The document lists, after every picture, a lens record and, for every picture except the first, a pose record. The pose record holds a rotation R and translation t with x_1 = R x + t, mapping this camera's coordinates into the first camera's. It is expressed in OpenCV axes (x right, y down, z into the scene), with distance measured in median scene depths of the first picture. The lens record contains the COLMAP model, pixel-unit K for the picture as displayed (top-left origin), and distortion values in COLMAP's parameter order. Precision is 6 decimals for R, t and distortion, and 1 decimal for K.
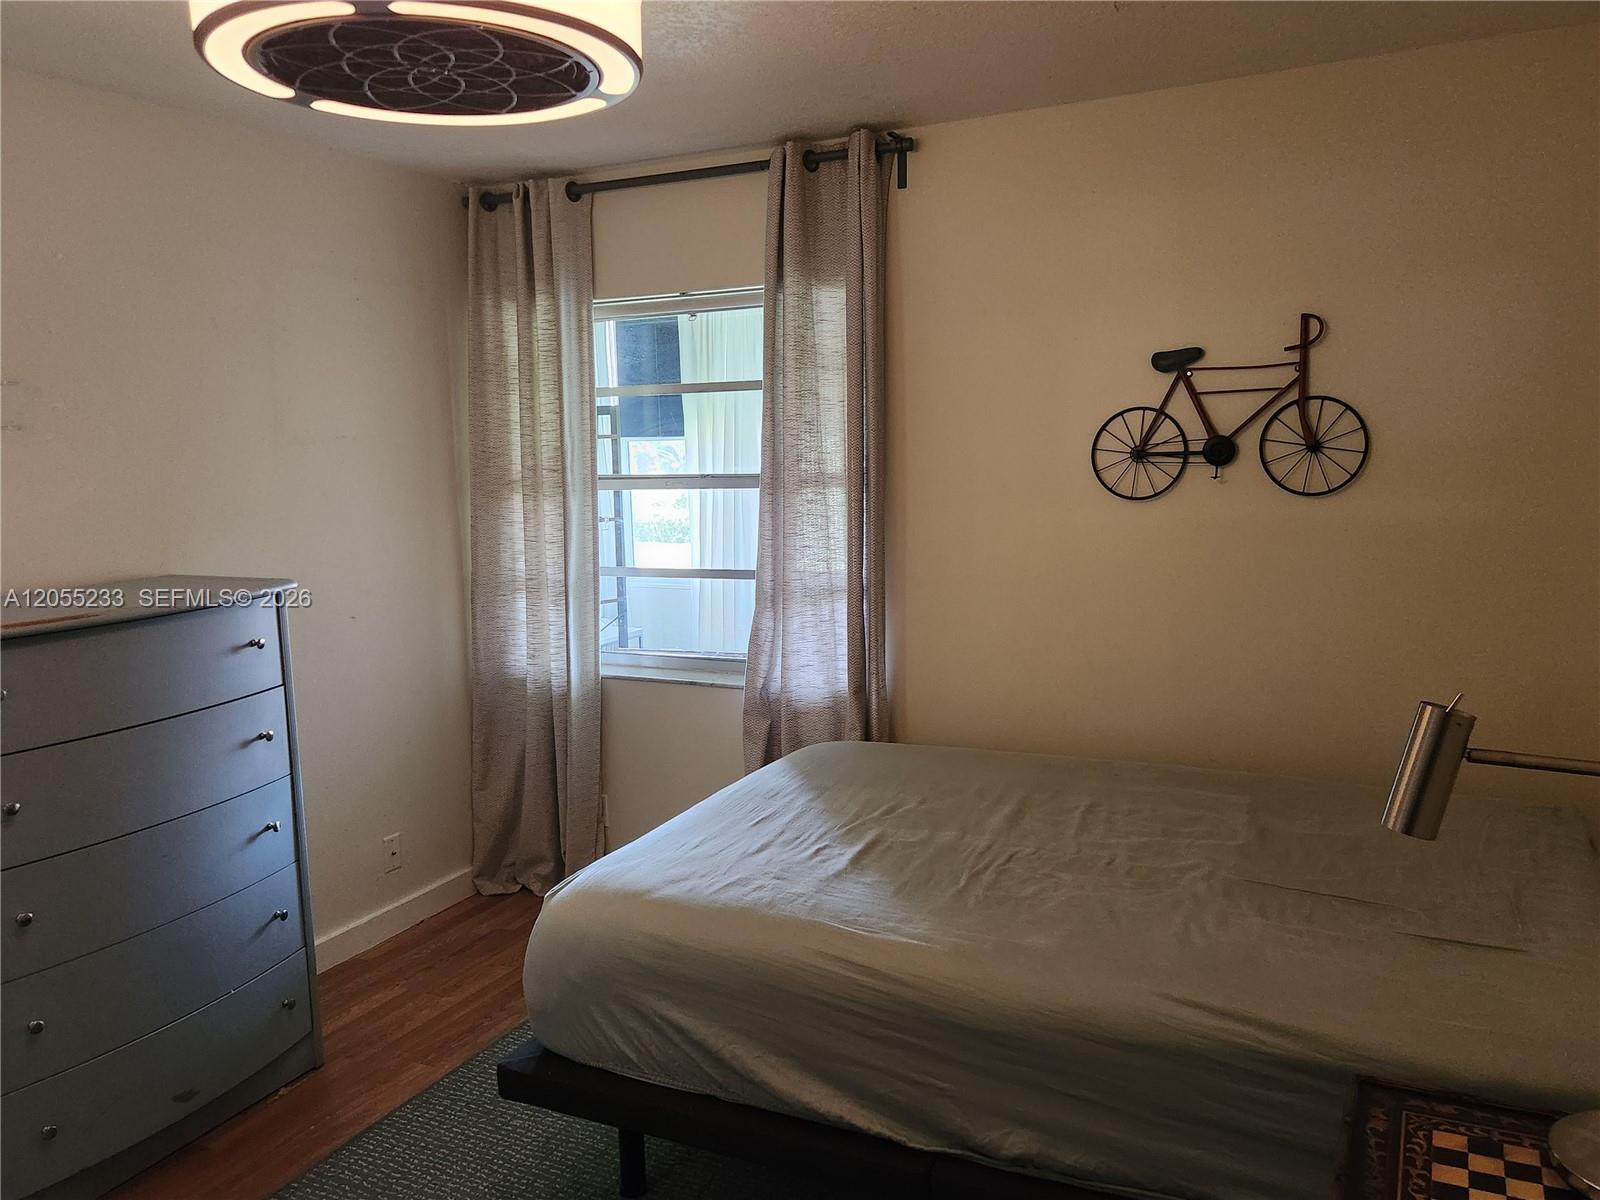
lens RADIAL K [[1258.9, 0, 806.2], [0, 1258.9, 599.6], [0, 0, 1]] dist [0.053788, -0.053817]
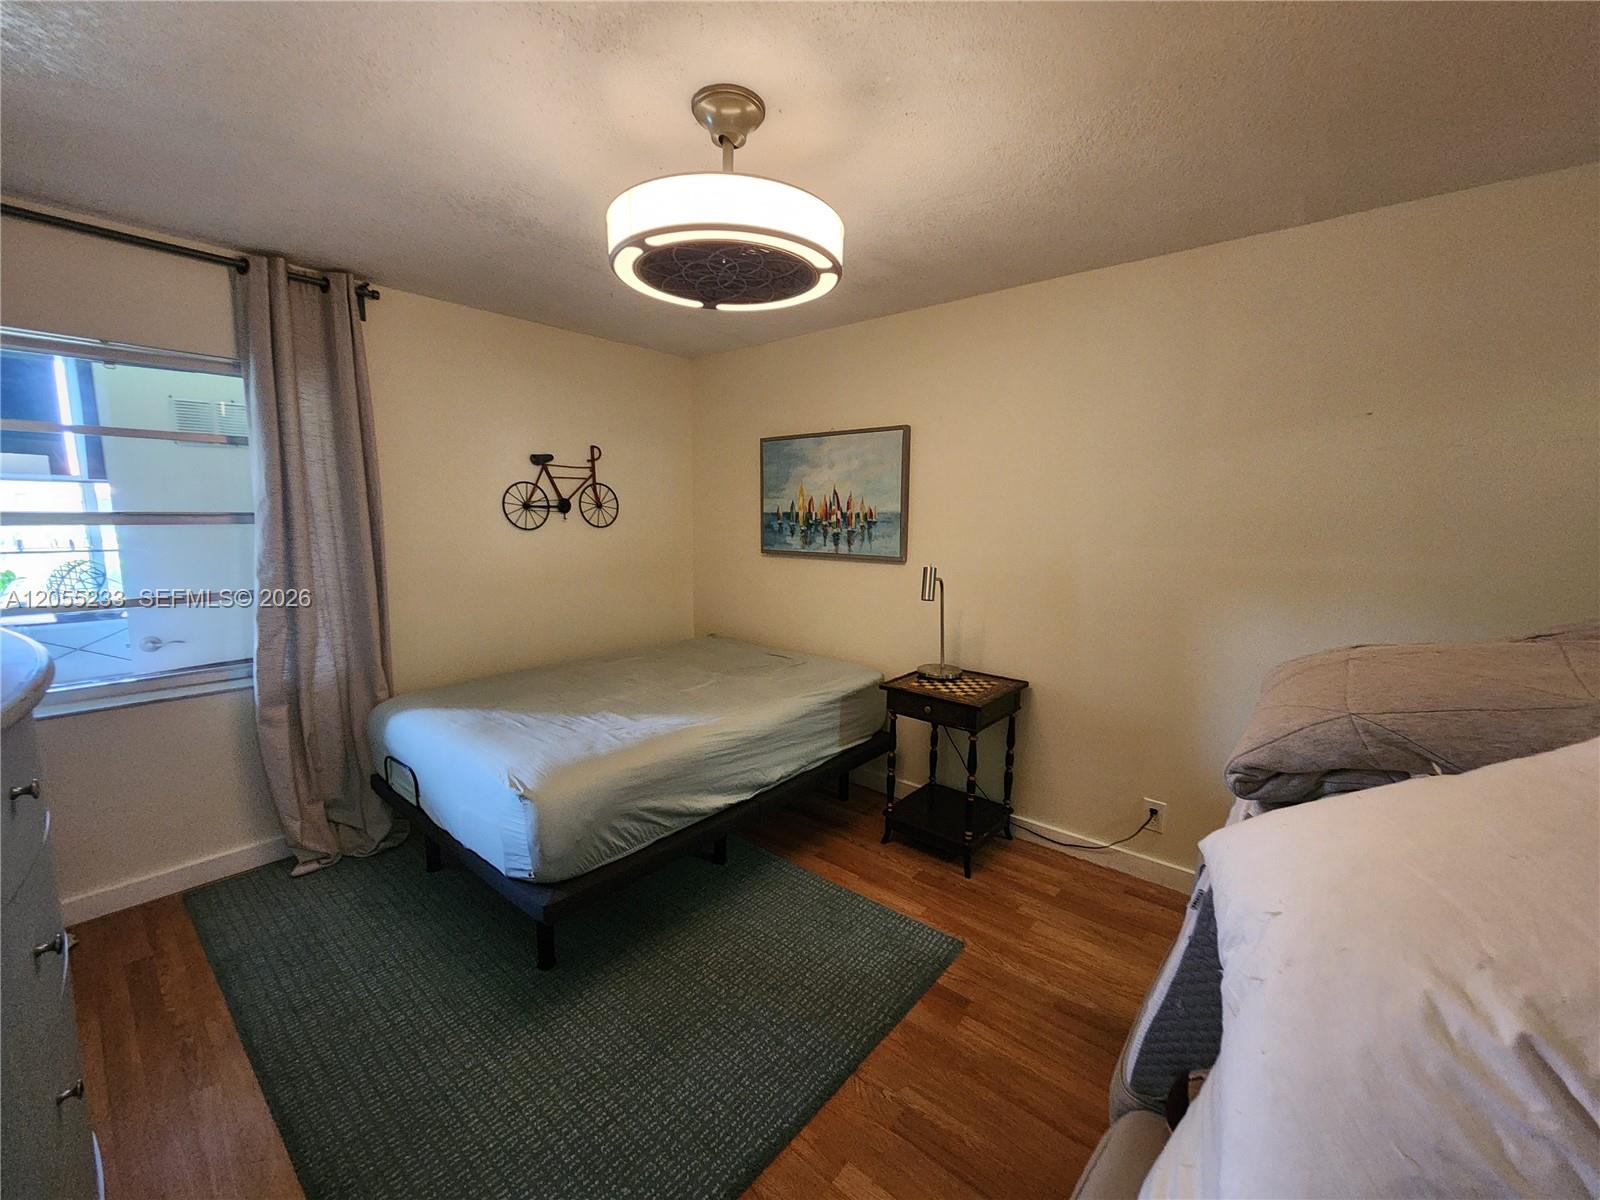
lens RADIAL K [[654.4, 0, 811.4], [0, 654.4, 605.3], [0, 0, 1]] dist [0.000707, -0.001448]
pose [[0.210310, -0.110705, 0.971347, -0.661916], [0.104223, 0.990445, 0.090315, -0.010474], [-0.972063, 0.082242, 0.219838, 0.386473]]
